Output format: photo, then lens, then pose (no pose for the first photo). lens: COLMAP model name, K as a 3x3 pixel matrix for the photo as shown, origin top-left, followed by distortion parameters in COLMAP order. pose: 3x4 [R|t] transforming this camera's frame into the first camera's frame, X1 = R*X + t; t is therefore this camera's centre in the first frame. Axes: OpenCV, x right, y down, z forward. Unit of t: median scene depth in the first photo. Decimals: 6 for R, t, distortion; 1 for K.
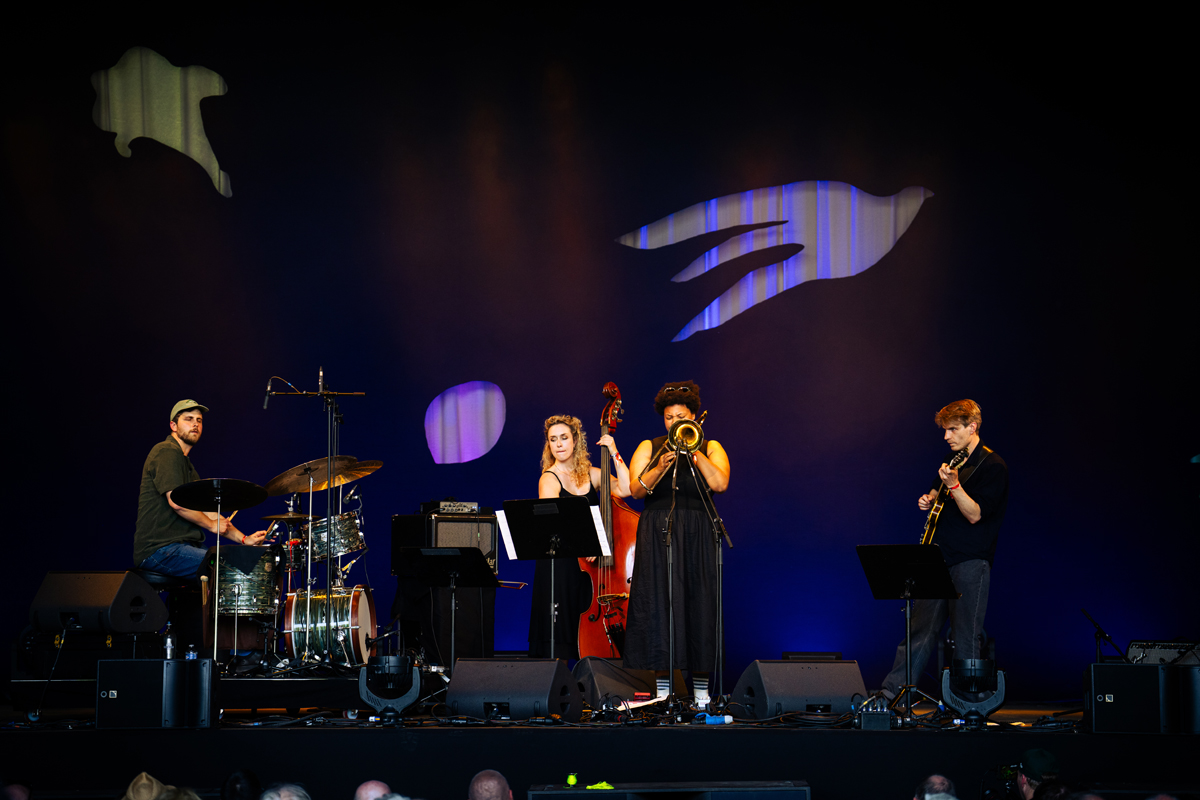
lens RADIAL K [[4390.5, 0, 599.8], [0, 4390.5, 400.3], [0, 0, 1]] dist [-0.327795, 0.000000]
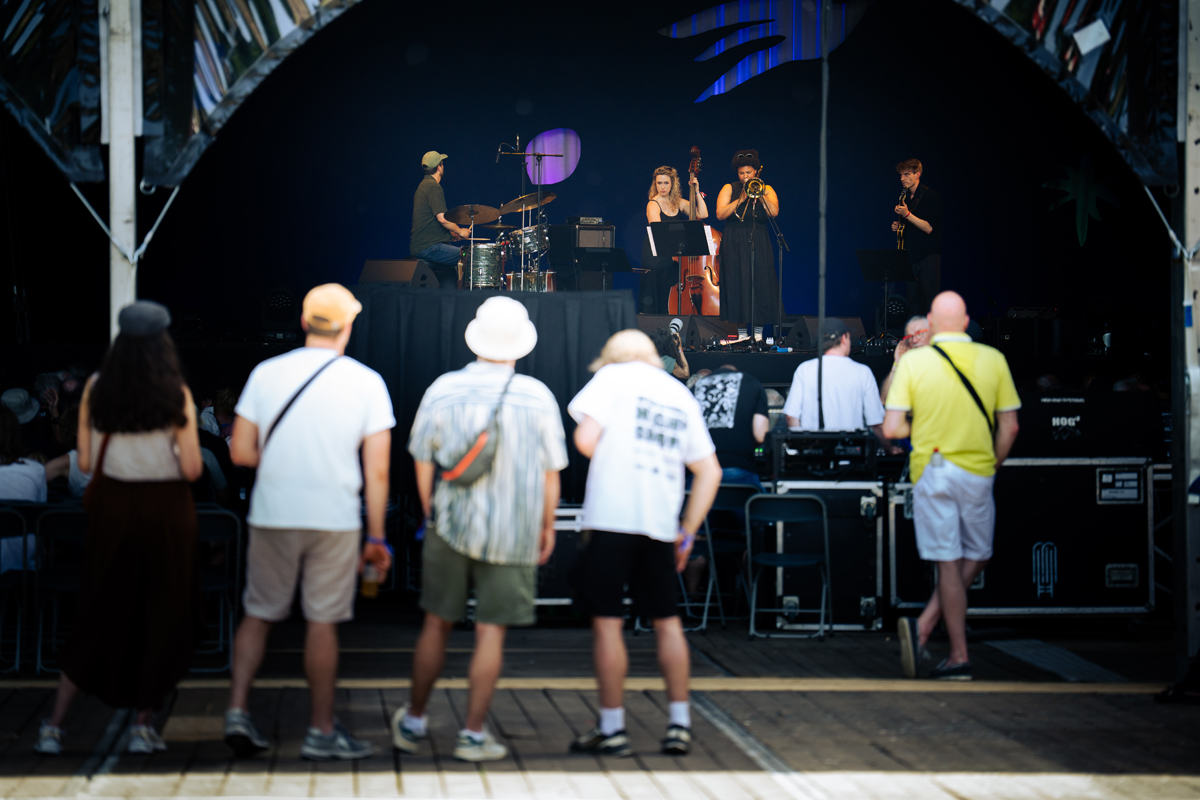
lens RADIAL K [[5529.6, 0, 600.5], [0, 5529.6, 400.5], [0, 0, 1]] dist [0.835160, 0.000000]
pose [[0.997891, 0.012904, 0.063616, -0.158969], [-0.017182, 0.997594, 0.067163, -0.046365], [-0.062596, -0.068114, 0.995712, -1.023274]]
